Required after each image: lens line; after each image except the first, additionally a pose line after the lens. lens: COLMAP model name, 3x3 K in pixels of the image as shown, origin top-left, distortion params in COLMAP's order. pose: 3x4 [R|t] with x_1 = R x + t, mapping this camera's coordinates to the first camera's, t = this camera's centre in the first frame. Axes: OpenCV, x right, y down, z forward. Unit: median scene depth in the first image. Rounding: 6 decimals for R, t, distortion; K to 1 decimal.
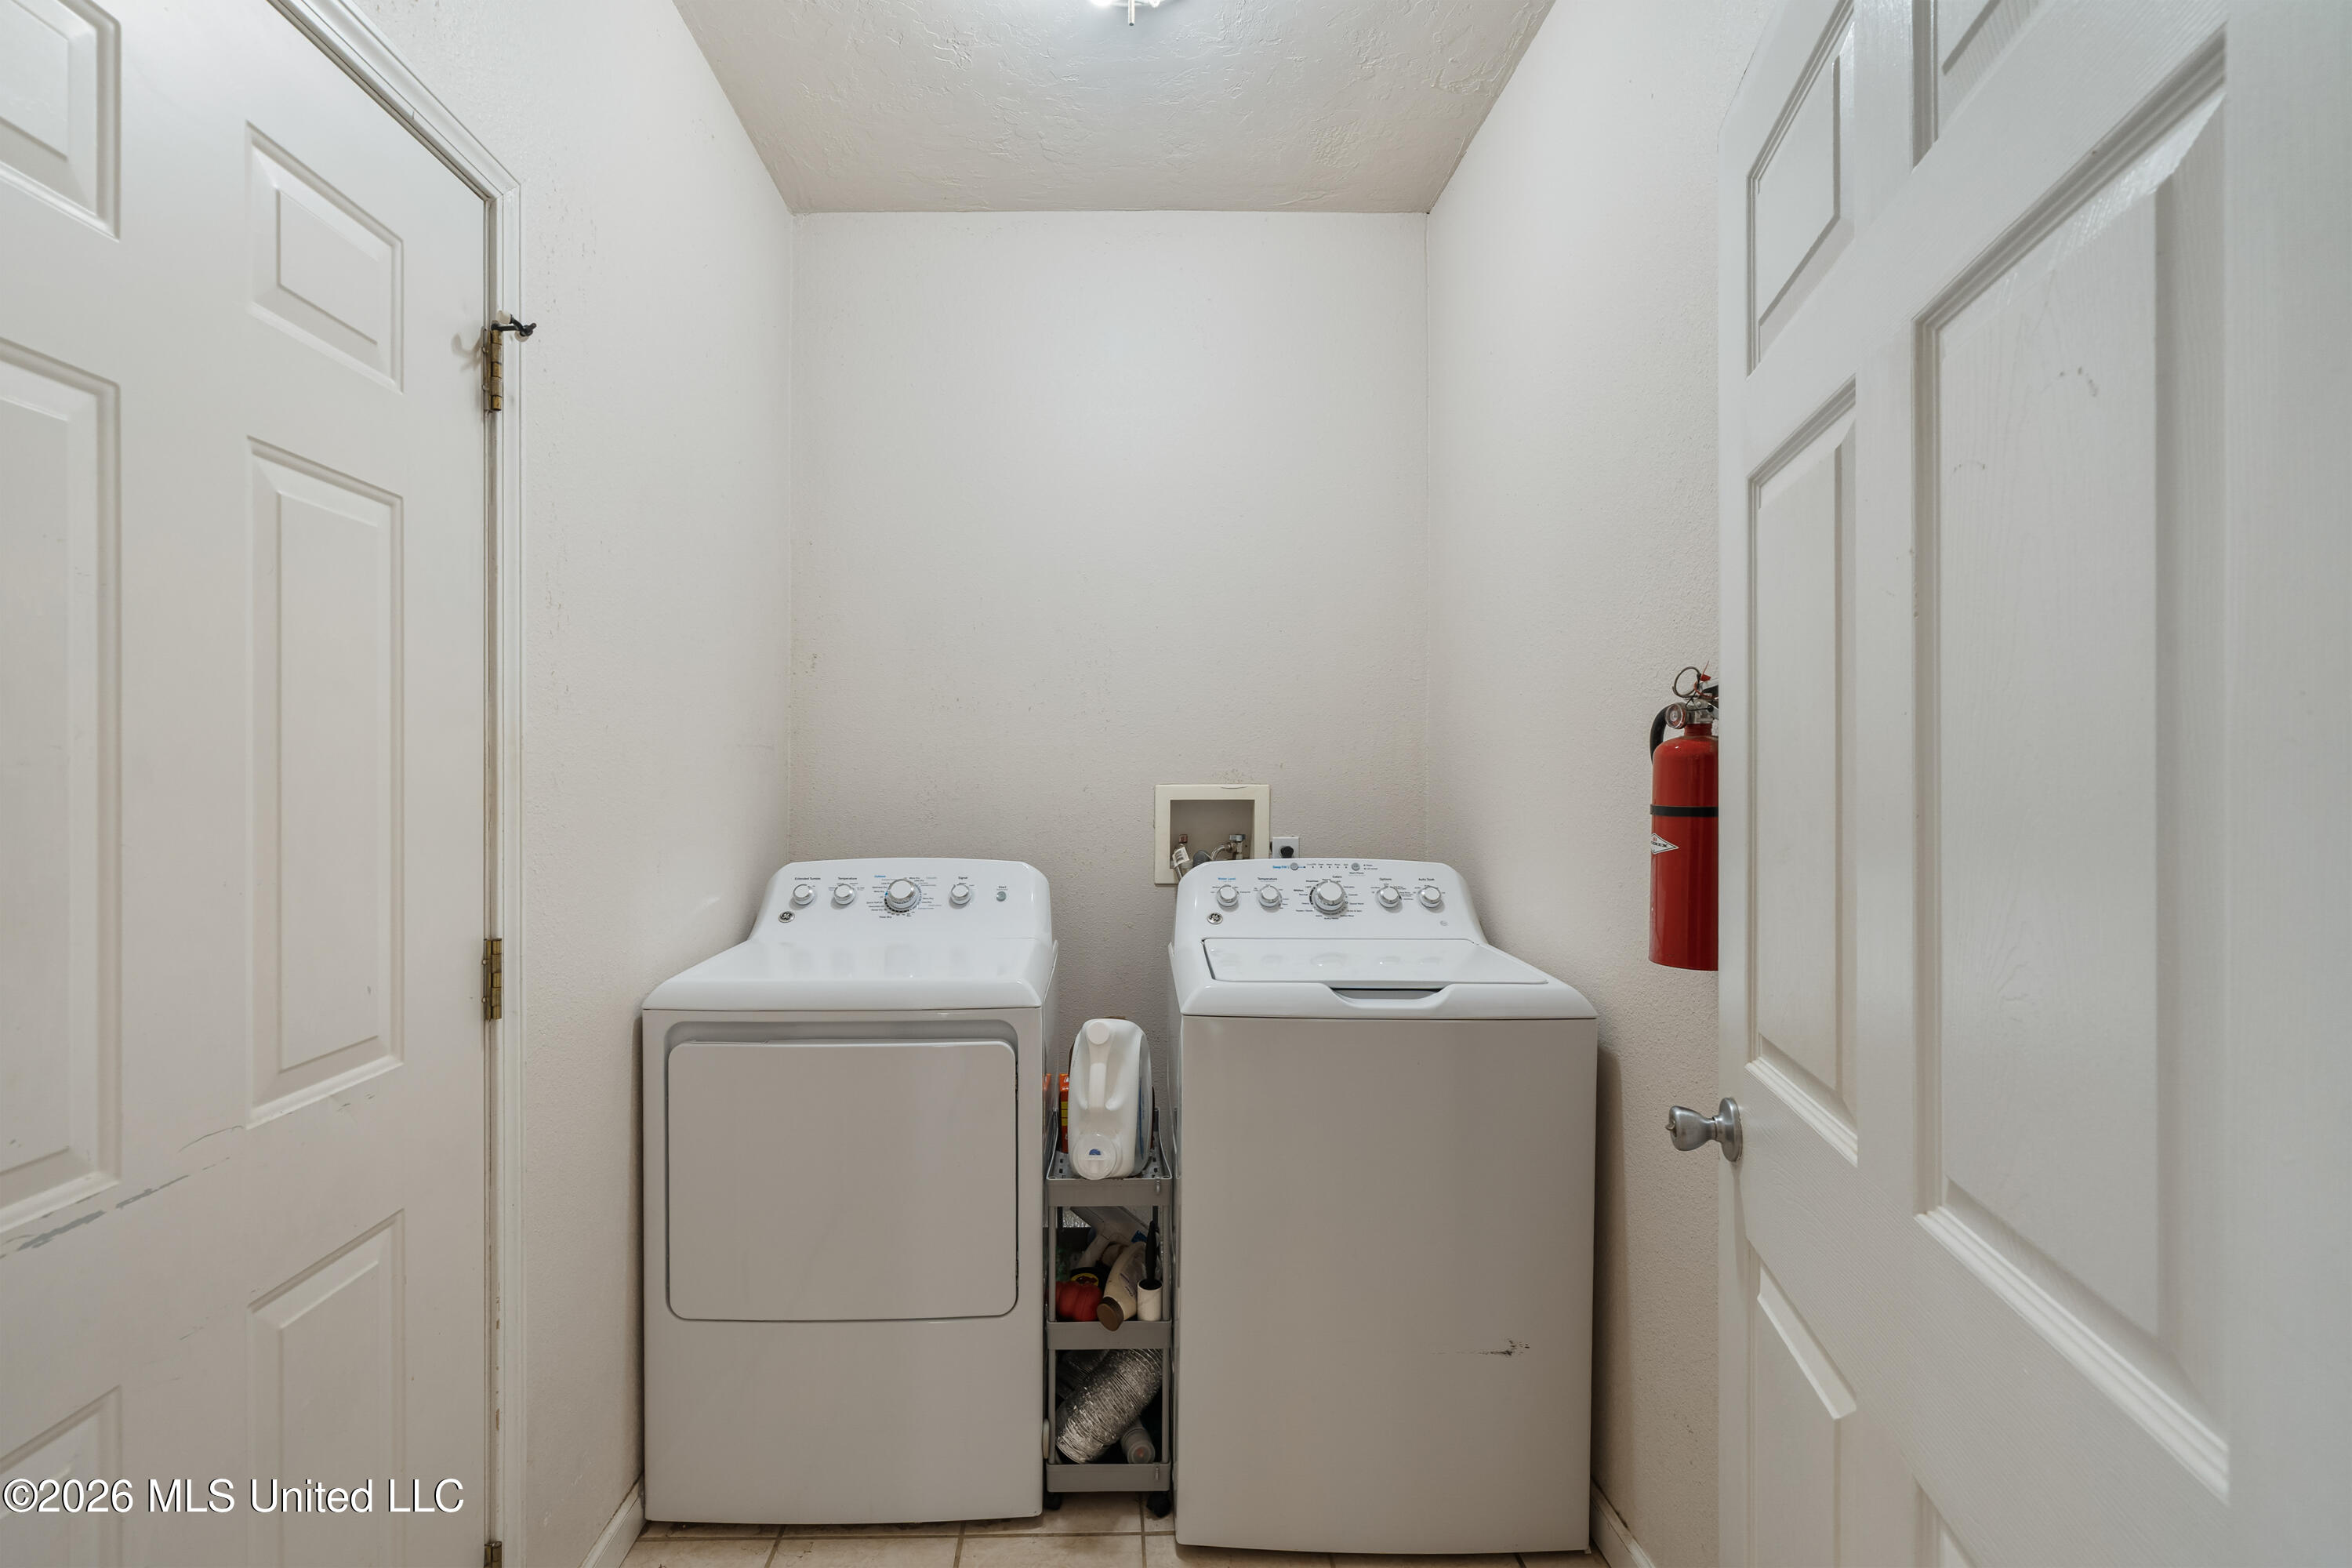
lens RADIAL K [[1059.5, 0, 1175.7], [0, 1059.5, 767.8], [0, 0, 1]] dist [-0.046047, 0.000001]
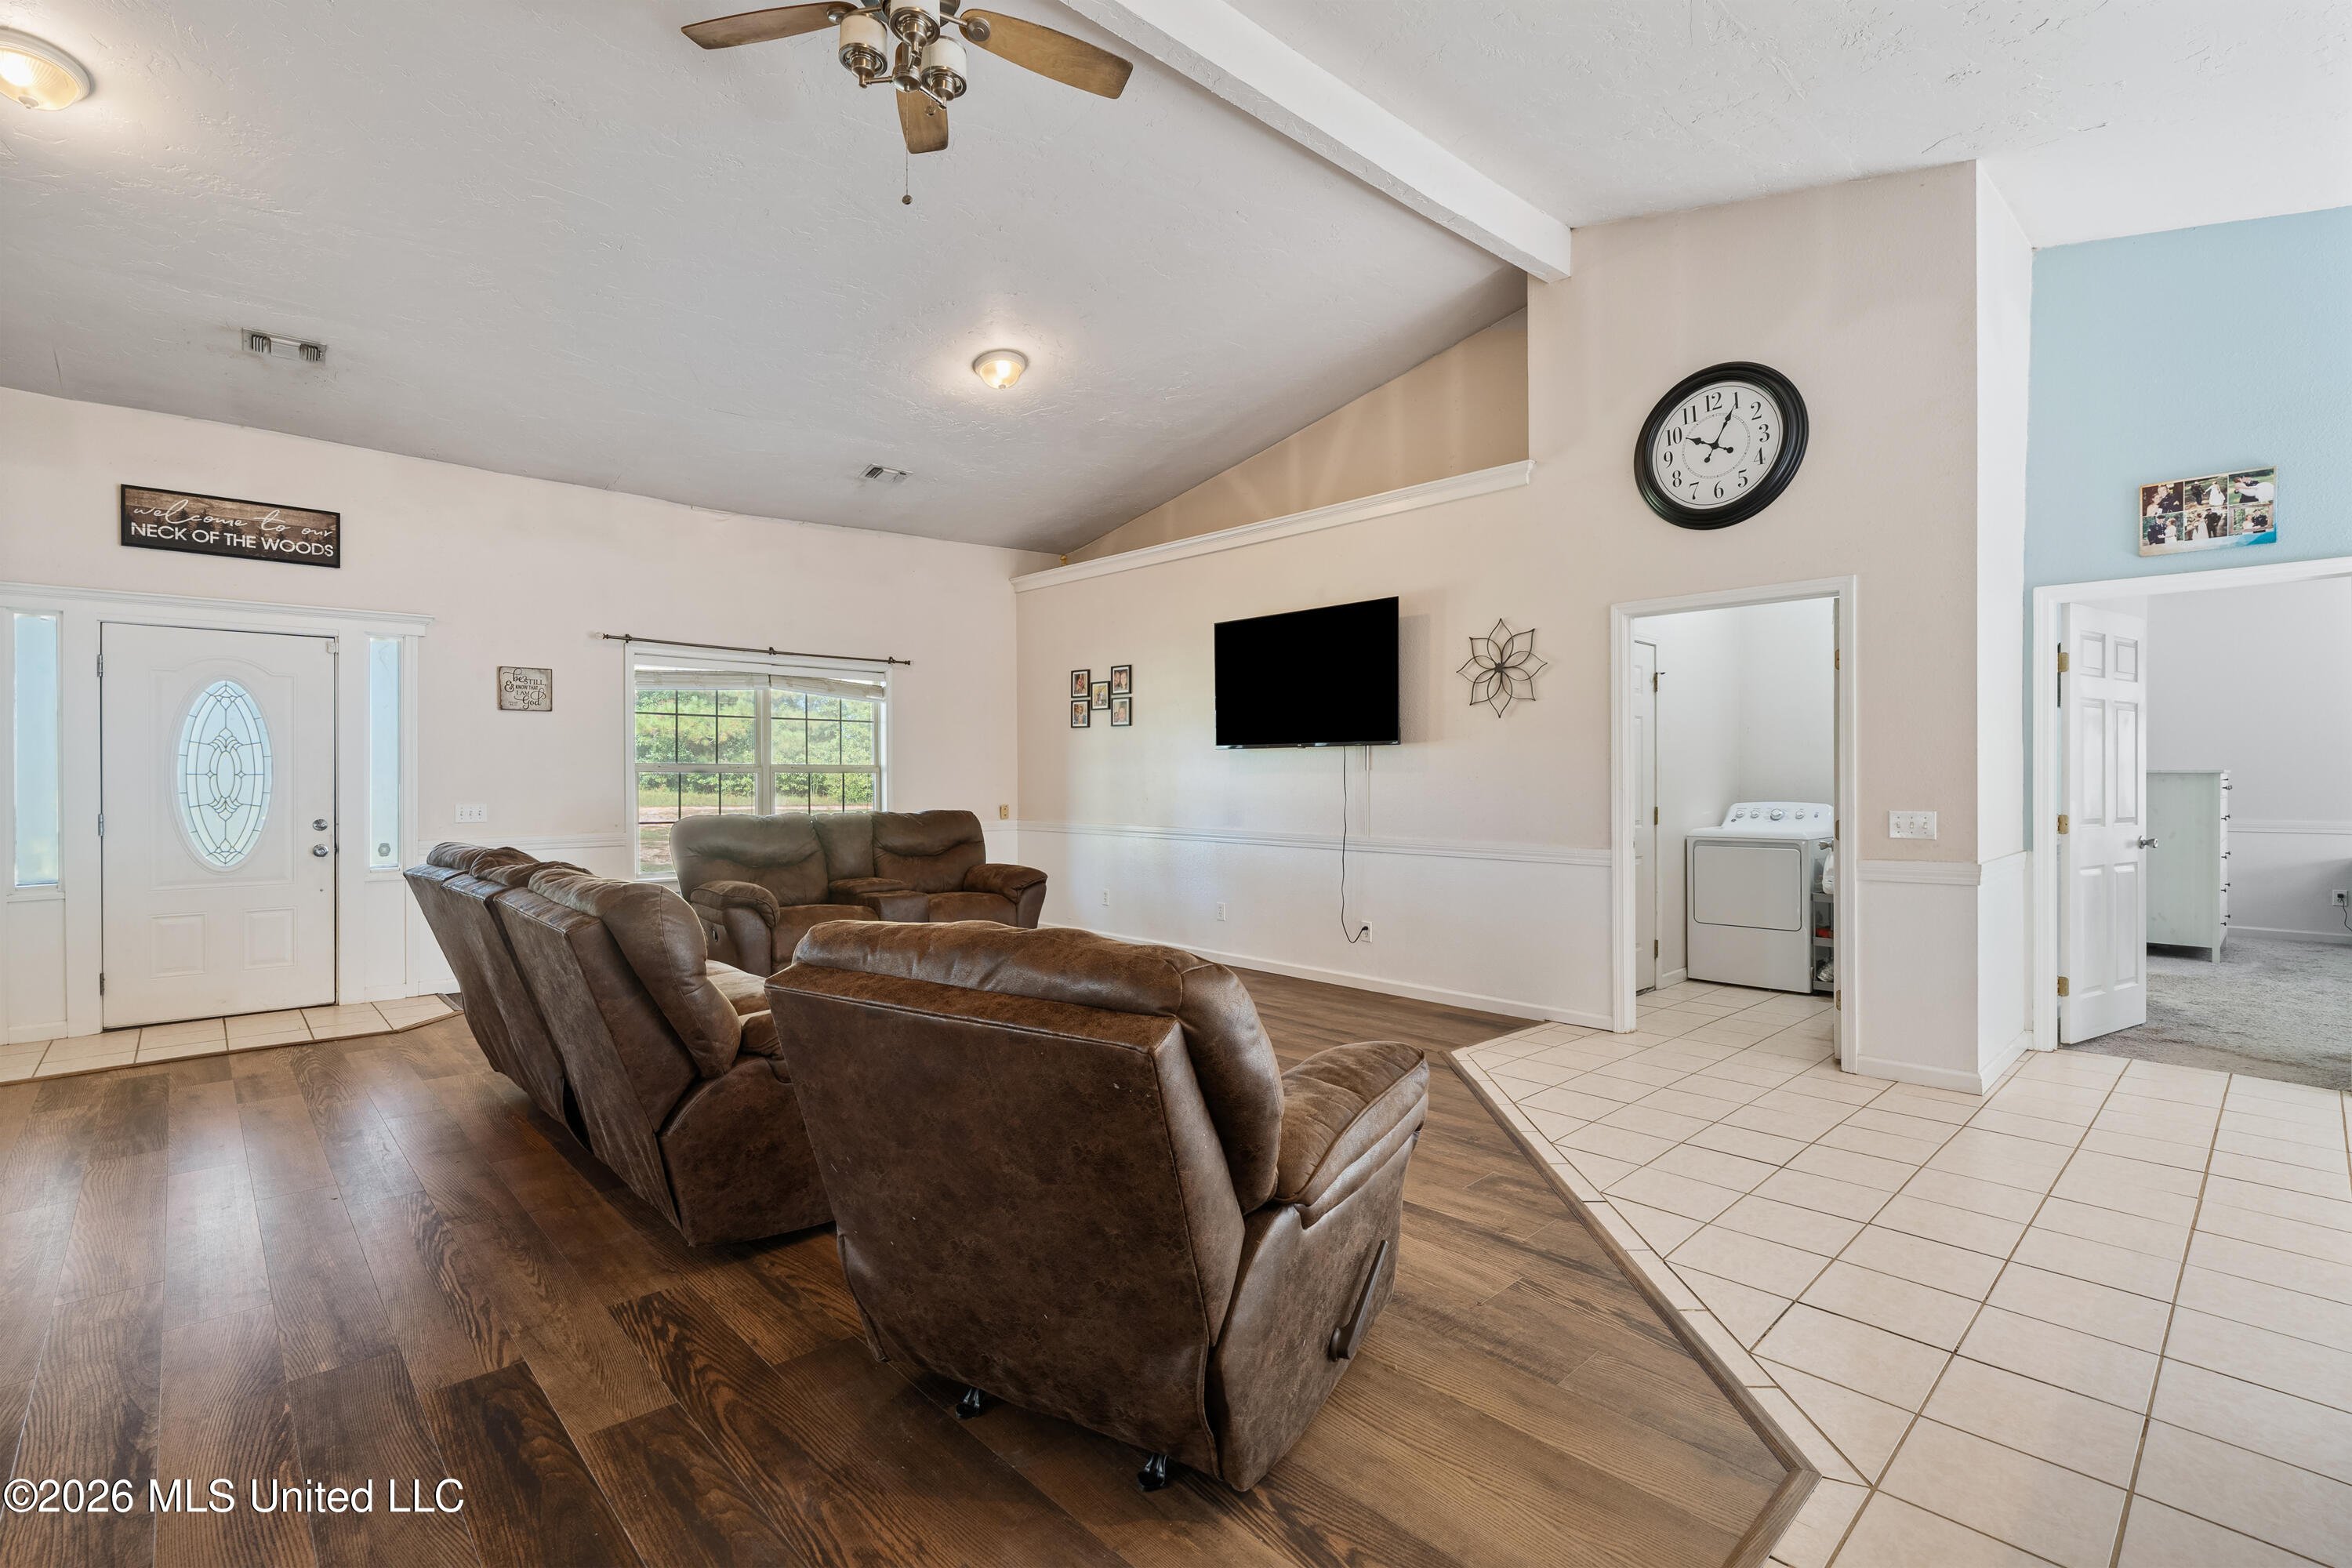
lens RADIAL K [[1055.1, 0, 1139.8], [0, 1055.1, 781.4], [0, 0, 1]] dist [0.001107, 0.000380]
pose [[0.622158, -0.002815, -0.782886, 1.228648], [0.004320, 0.999991, -0.000163, 0.027820], [0.782880, -0.003281, 0.622165, -2.904111]]
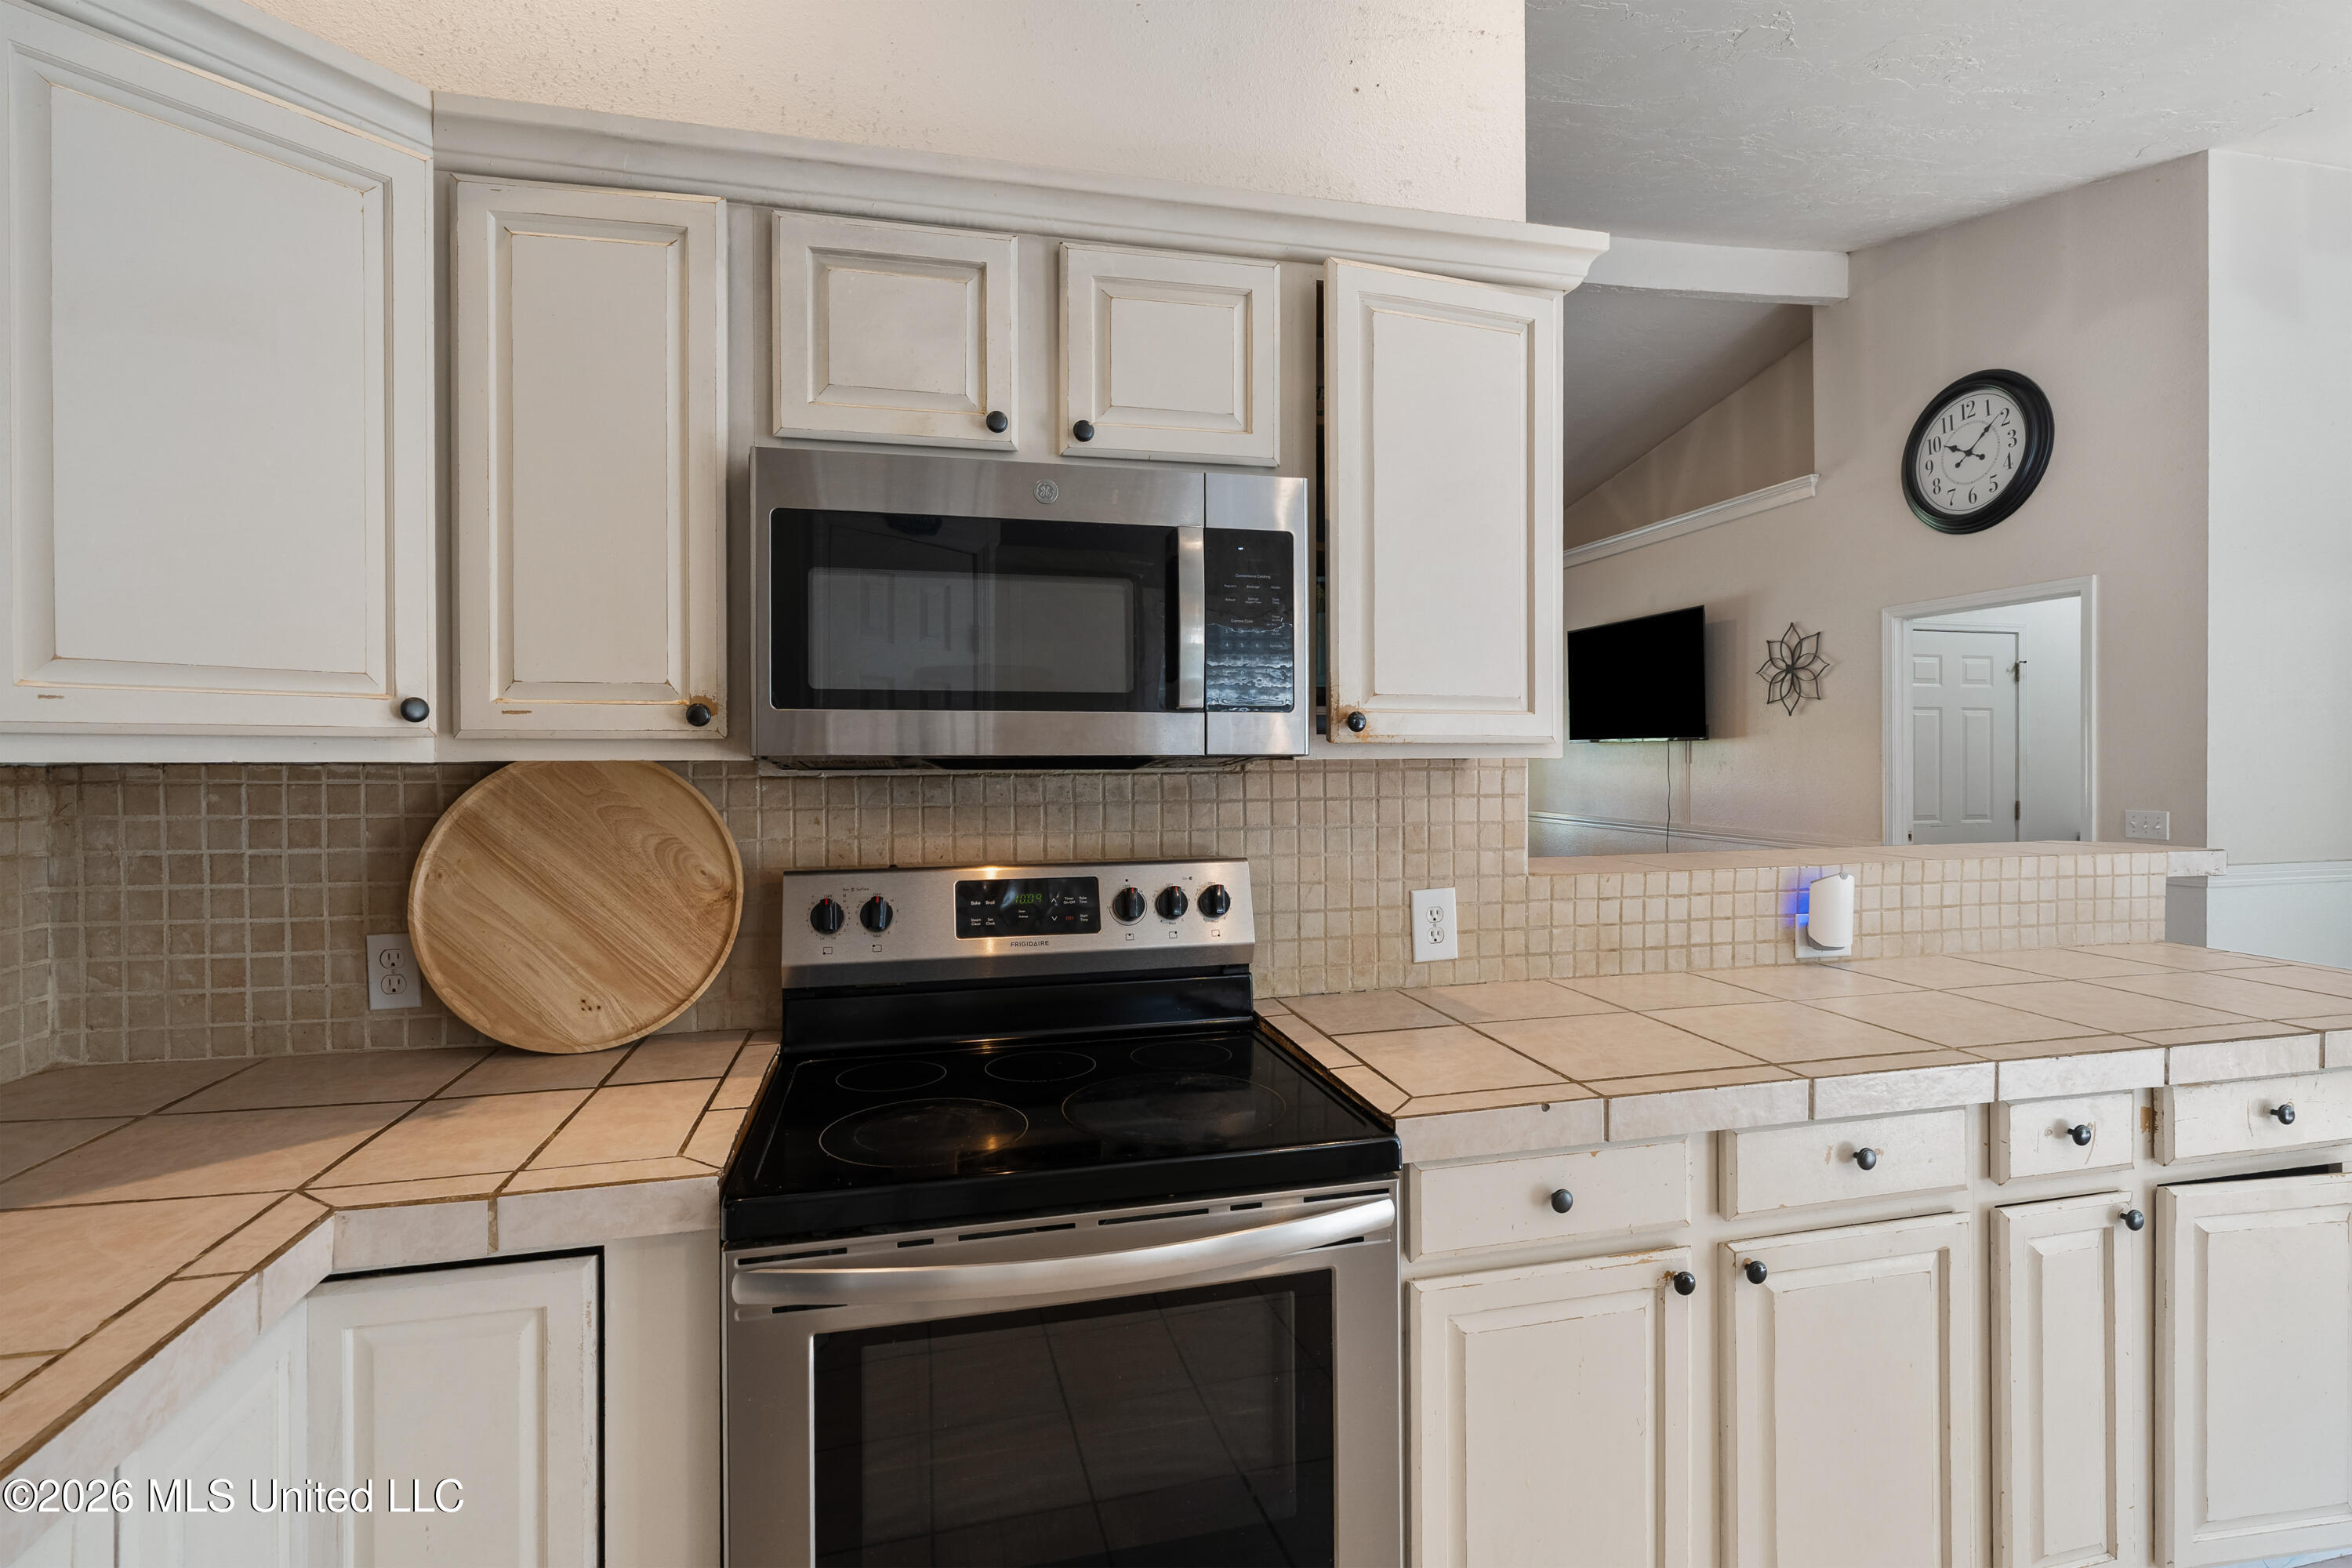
lens RADIAL K [[1067.9, 0, 1177.1], [0, 1067.9, 769.2], [0, 0, 1]] dist [0.001005, 0.000113]
pose [[0.172952, 0.002678, -0.984927, 2.530141], [0.008988, 0.999950, 0.004297, -0.020662], [0.984889, -0.009596, 0.172920, -2.618091]]
